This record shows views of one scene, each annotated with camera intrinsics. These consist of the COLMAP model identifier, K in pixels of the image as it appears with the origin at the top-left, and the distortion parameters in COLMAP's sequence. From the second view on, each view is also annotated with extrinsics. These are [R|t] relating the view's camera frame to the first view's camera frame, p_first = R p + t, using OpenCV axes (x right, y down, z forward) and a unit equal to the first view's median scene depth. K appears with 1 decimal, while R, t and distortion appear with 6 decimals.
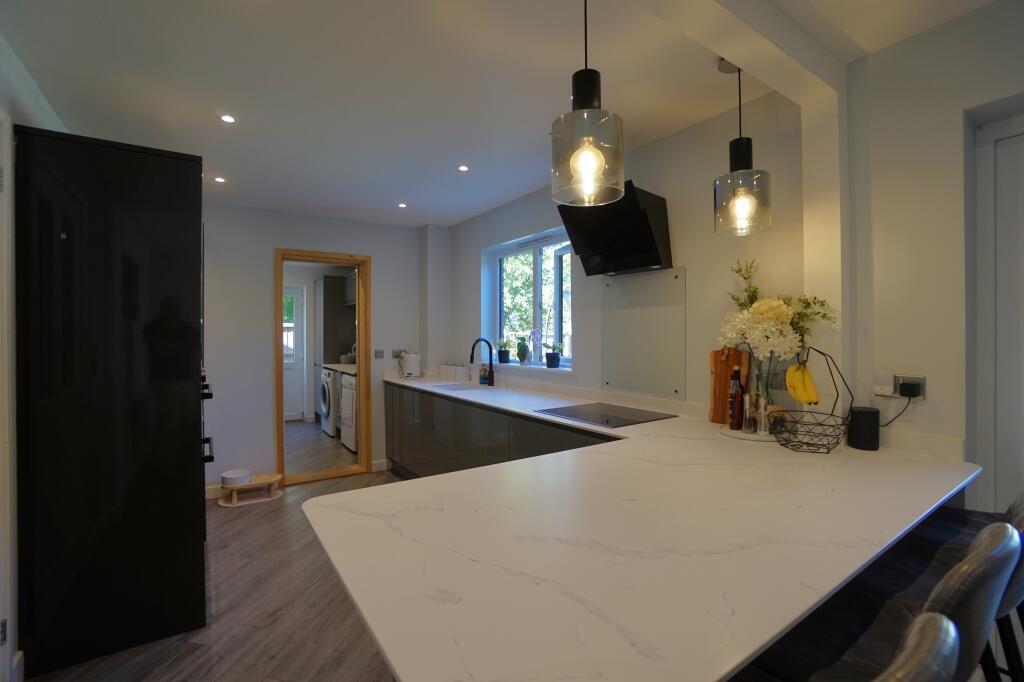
lens RADIAL K [[454.3, 0, 512.5], [0, 454.3, 336.6], [0, 0, 1]] dist [-0.059214, 0.022830]
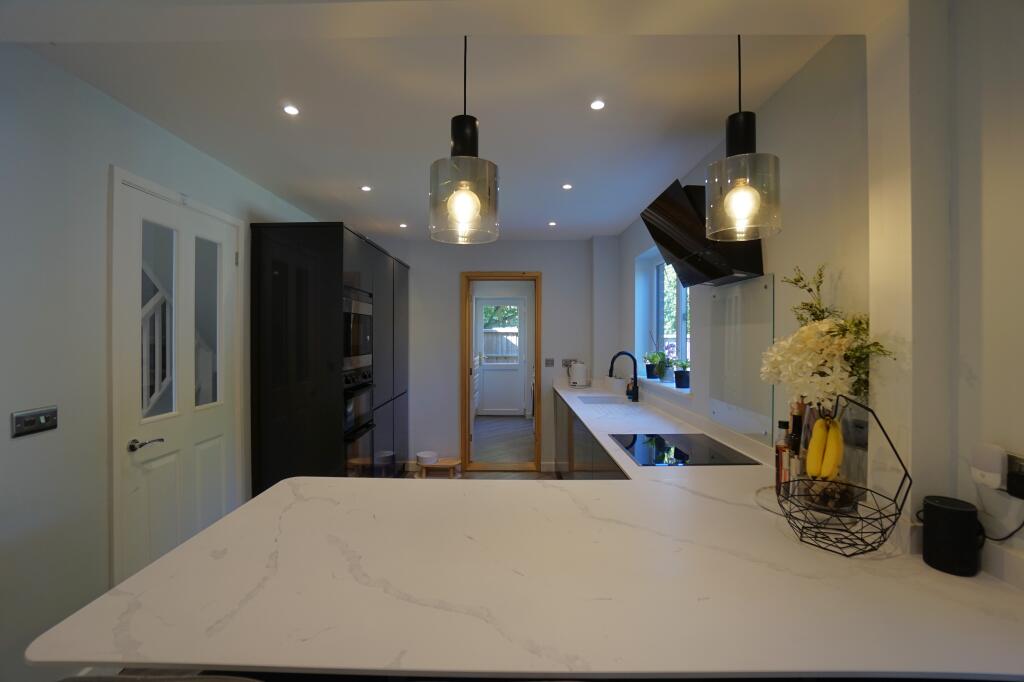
lens RADIAL K [[454.3, 0, 512.5], [0, 454.3, 336.6], [0, 0, 1]] dist [-0.059214, 0.022830]
pose [[0.827699, 0.005626, -0.561144, 0.280483], [-0.005771, 0.999982, 0.001514, -0.028184], [0.561142, 0.001985, 0.827717, 0.071178]]
